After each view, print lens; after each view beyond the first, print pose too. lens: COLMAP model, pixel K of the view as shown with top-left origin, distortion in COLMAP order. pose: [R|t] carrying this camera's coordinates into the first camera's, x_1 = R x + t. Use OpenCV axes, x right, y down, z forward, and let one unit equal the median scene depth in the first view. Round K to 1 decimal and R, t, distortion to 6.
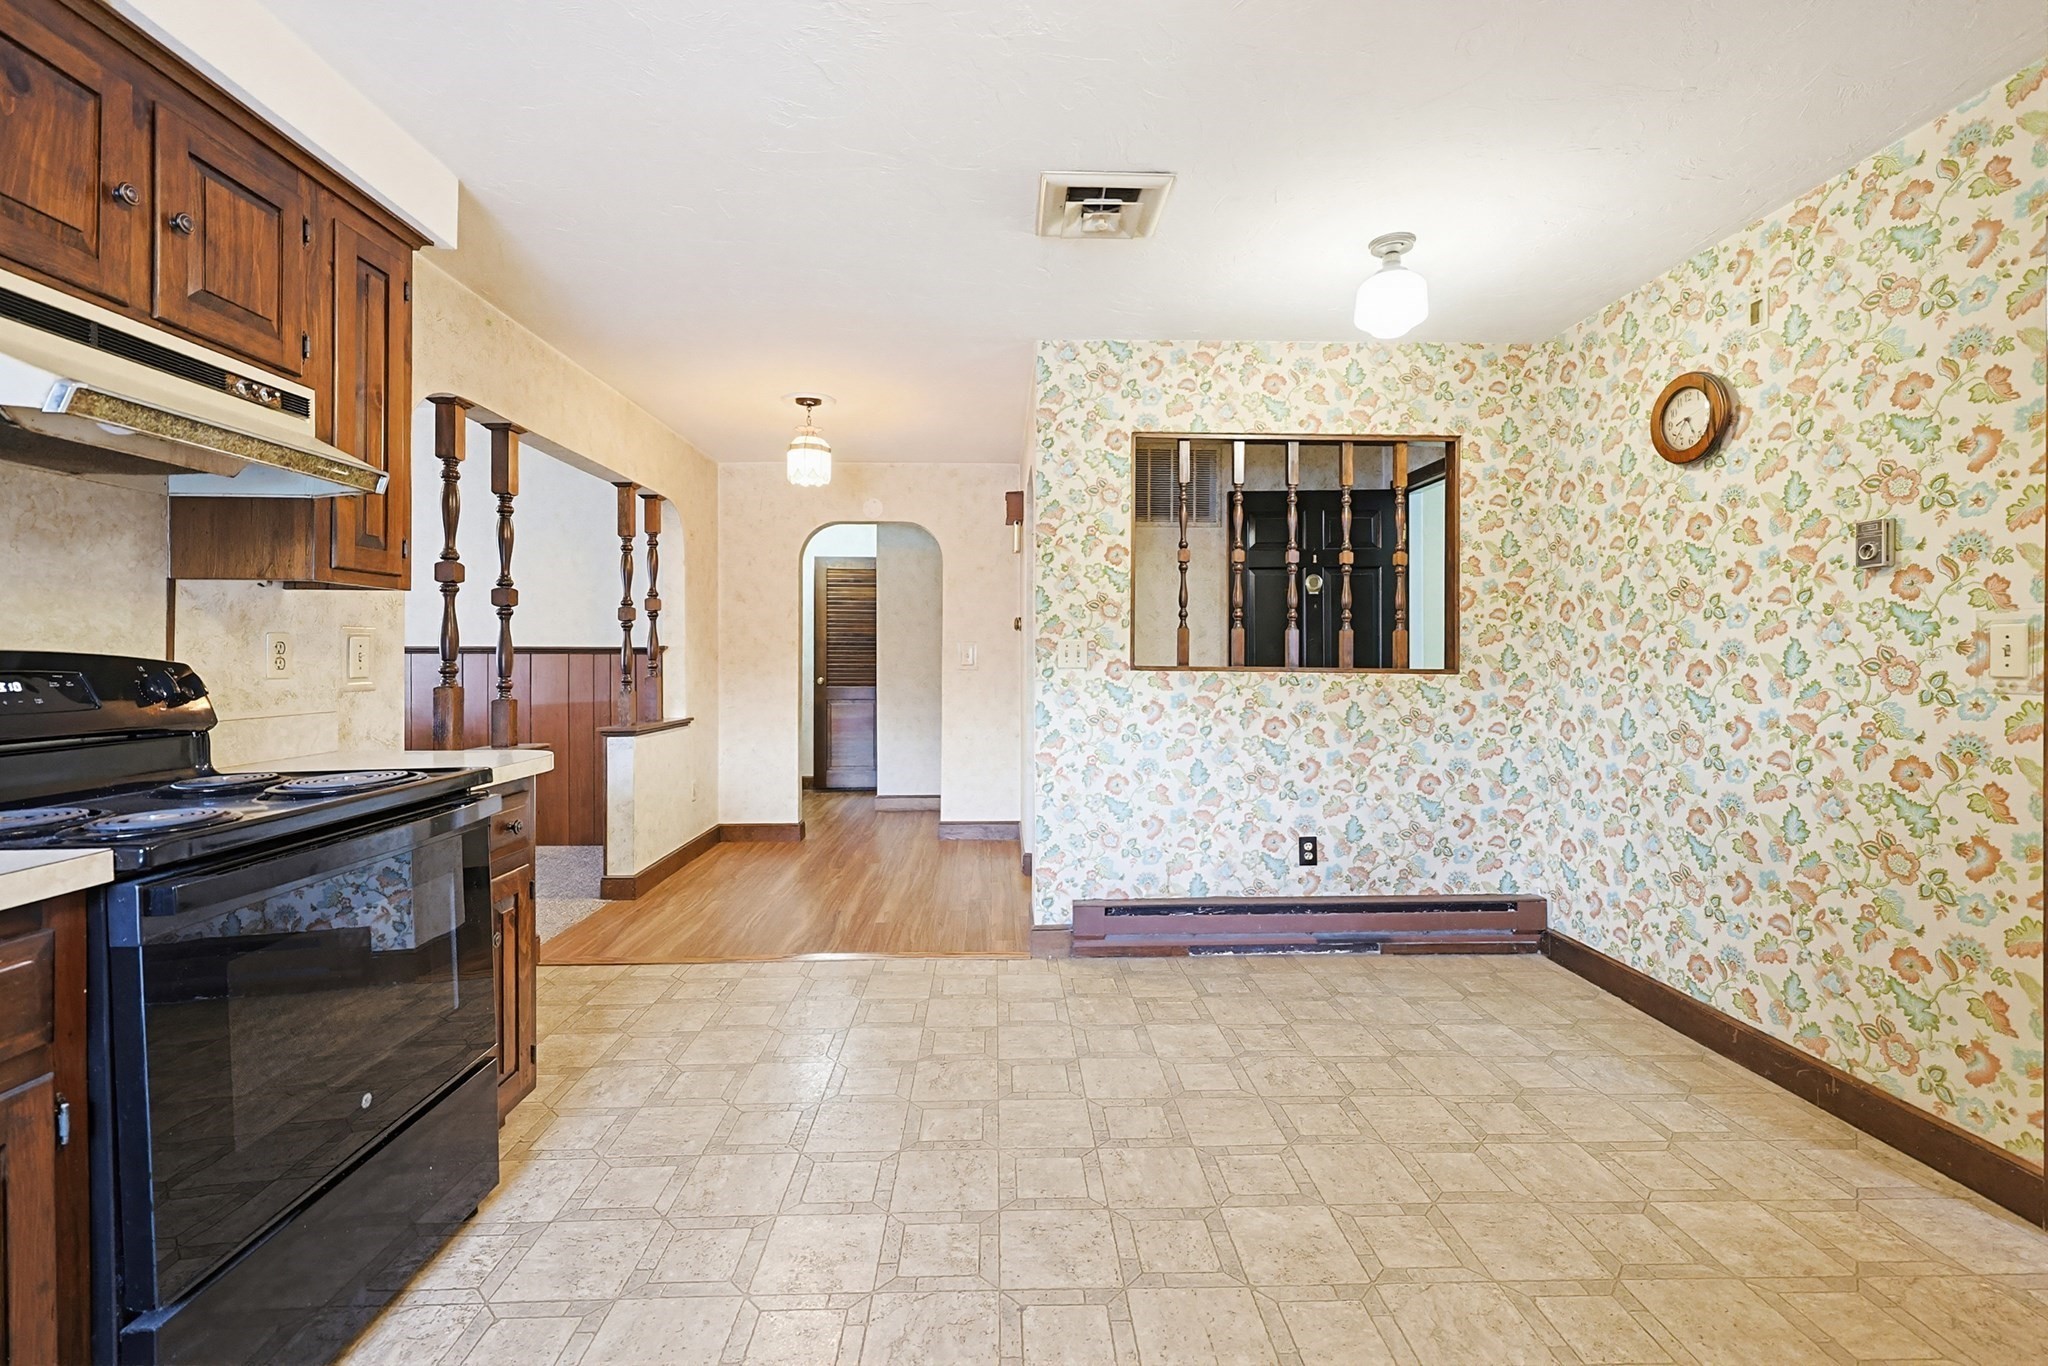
lens RADIAL K [[888.6, 0, 1034.4], [0, 888.6, 654.8], [0, 0, 1]] dist [-0.001351, -0.000001]
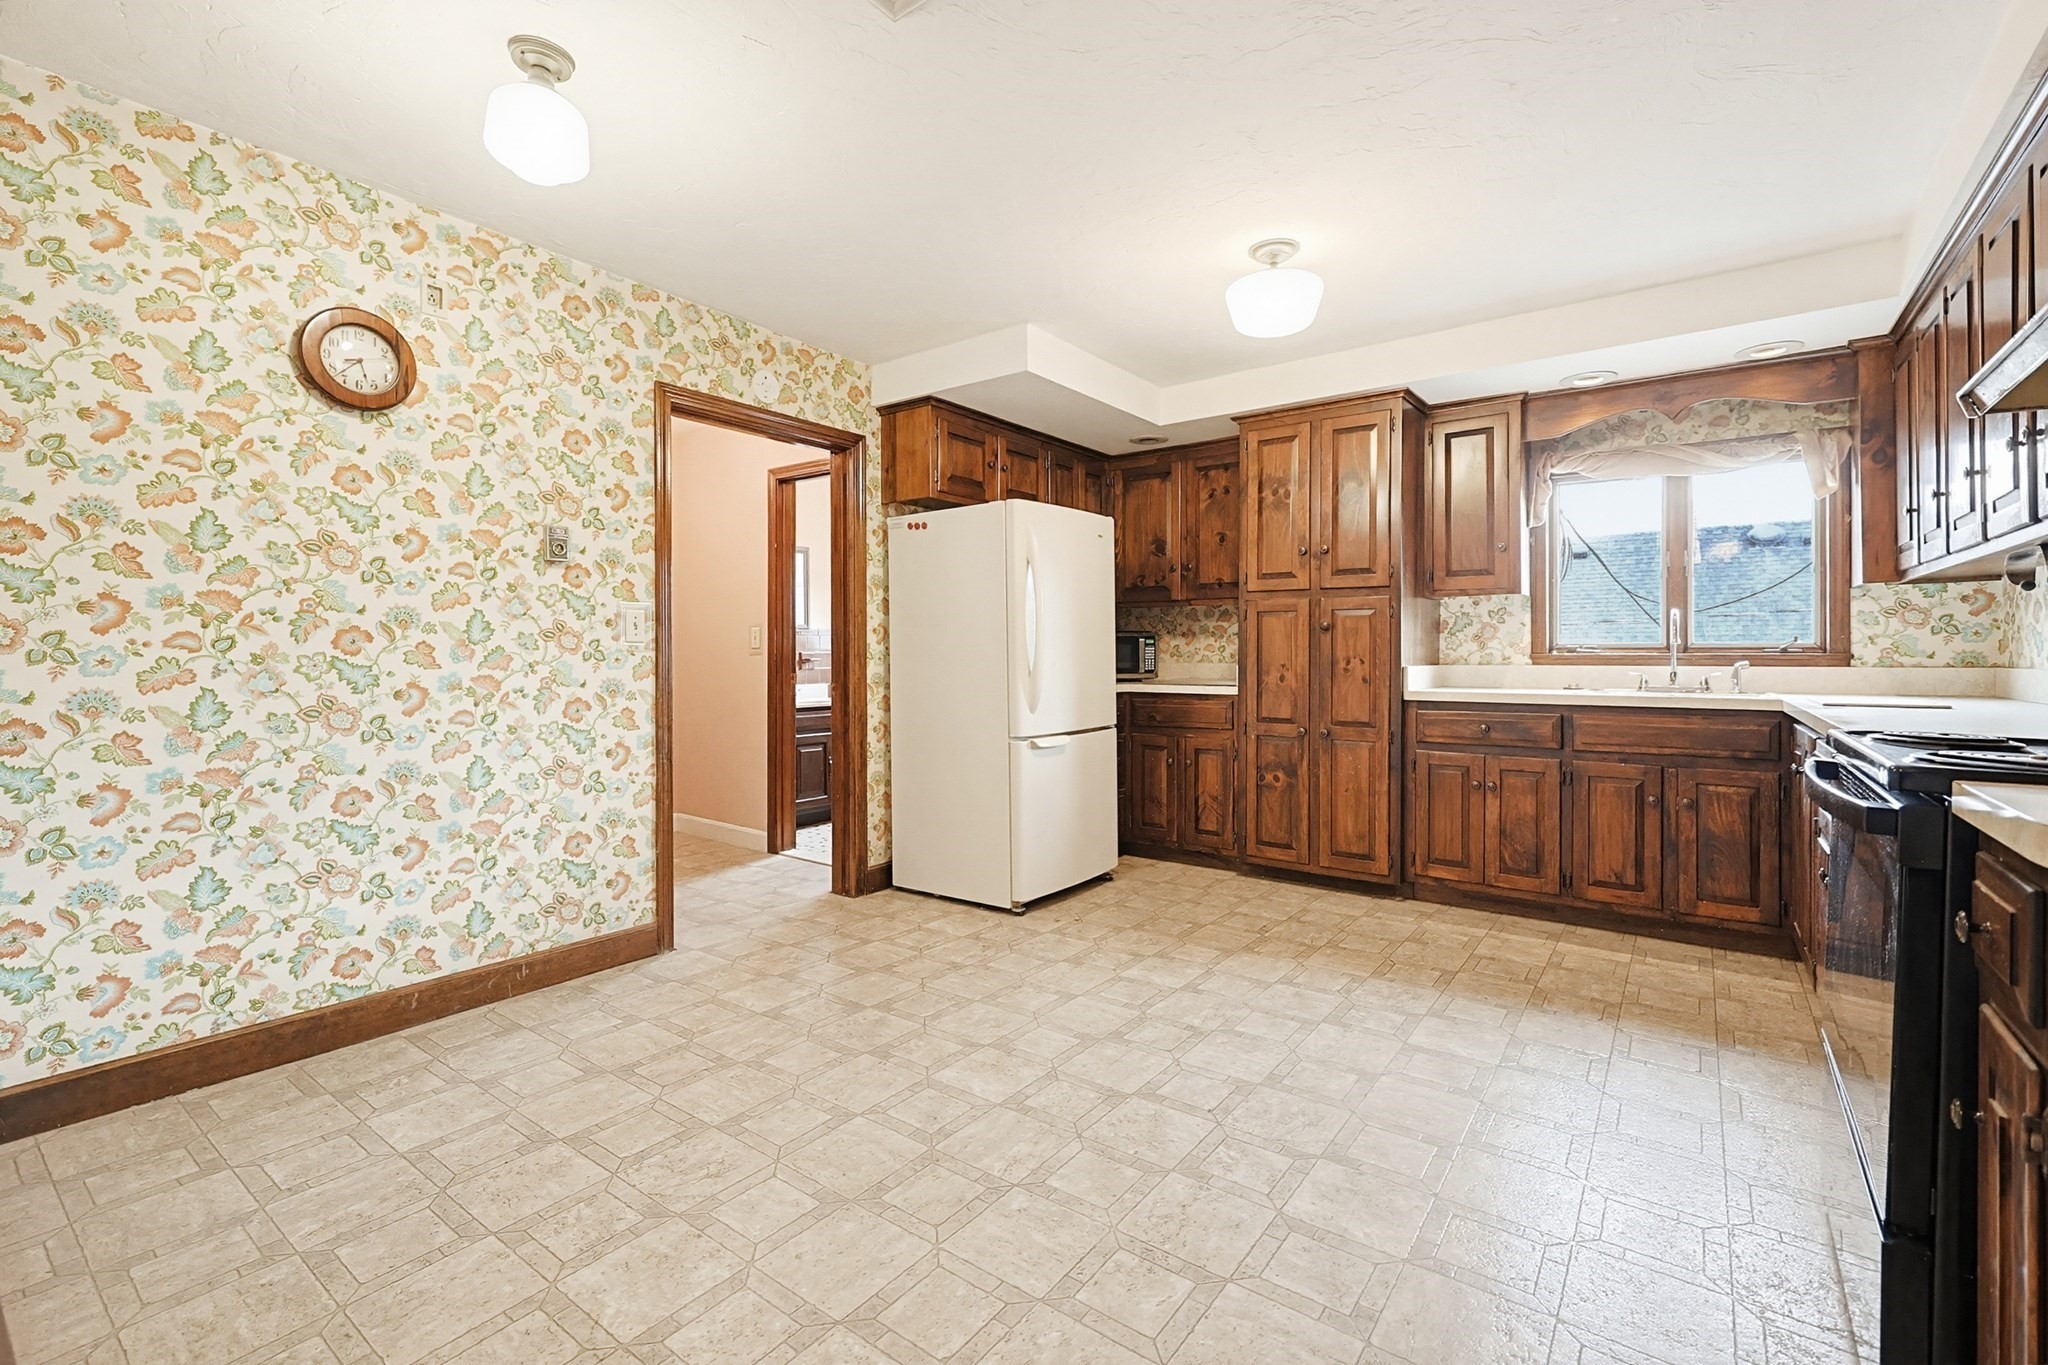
lens RADIAL K [[886.2, 0, 1027.6], [0, 886.2, 670.0], [0, 0, 1]] dist [0.002761, 0.000528]
pose [[-0.769991, -0.011774, 0.637947, -0.432744], [-0.001727, 0.999865, 0.016370, 0.040601], [-0.638053, 0.011503, -0.769907, 1.486872]]
